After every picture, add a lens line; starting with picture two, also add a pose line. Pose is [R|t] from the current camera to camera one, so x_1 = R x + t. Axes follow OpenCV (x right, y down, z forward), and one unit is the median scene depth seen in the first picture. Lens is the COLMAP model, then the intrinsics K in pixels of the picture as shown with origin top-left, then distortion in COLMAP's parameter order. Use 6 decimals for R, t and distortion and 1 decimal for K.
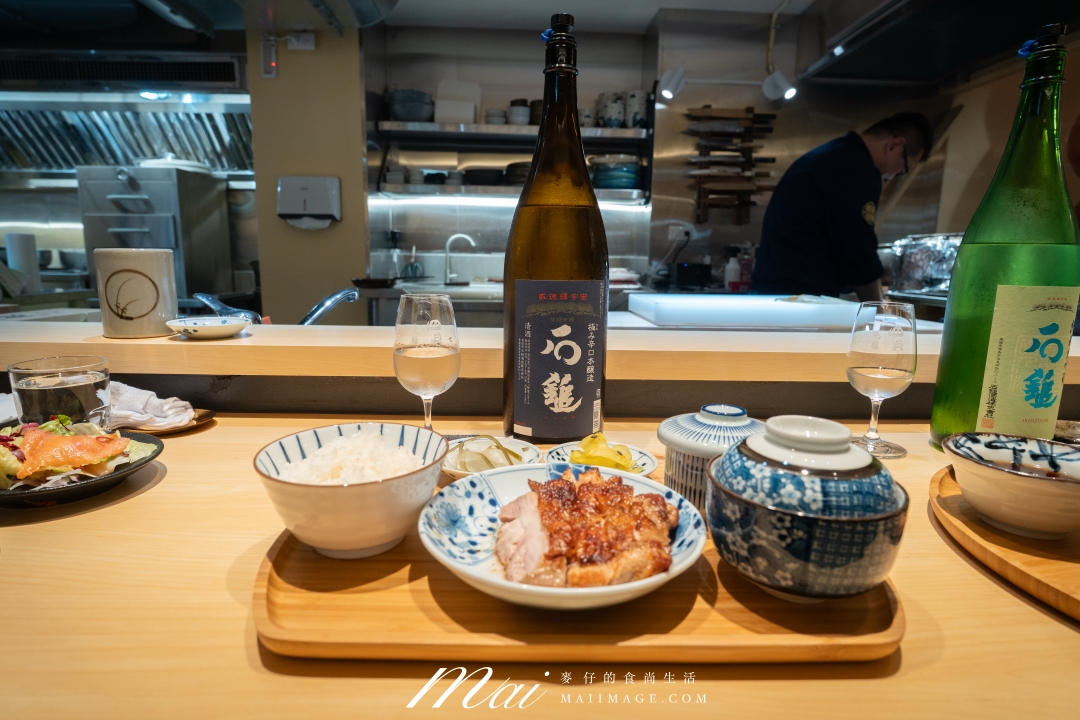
lens RADIAL K [[586.9, 0, 544.4], [0, 586.9, 354.5], [0, 0, 1]] dist [-0.016457, 0.000600]
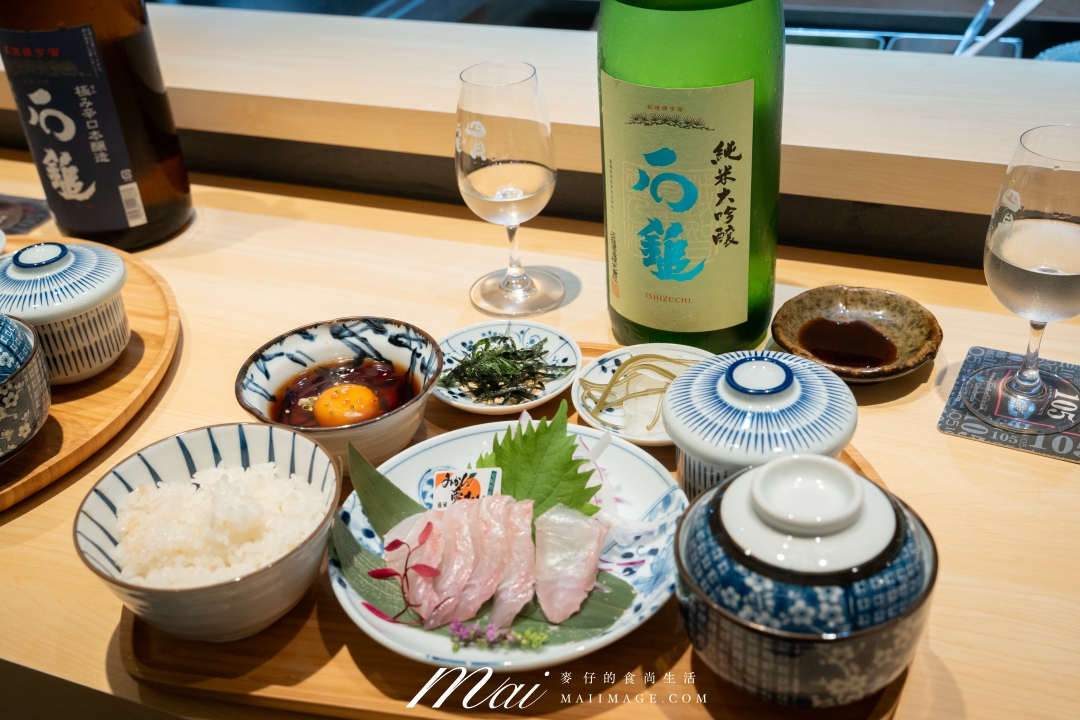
lens RADIAL K [[1230.2, 0, 538.4], [0, 1230.2, 360.8], [0, 0, 1]] dist [0.007155, 0.000000]
pose [[0.903384, 0.159824, -0.397936, 1.267586], [0.013681, 0.916740, 0.399250, -0.345939], [0.428614, -0.366120, 0.825982, -0.143379]]
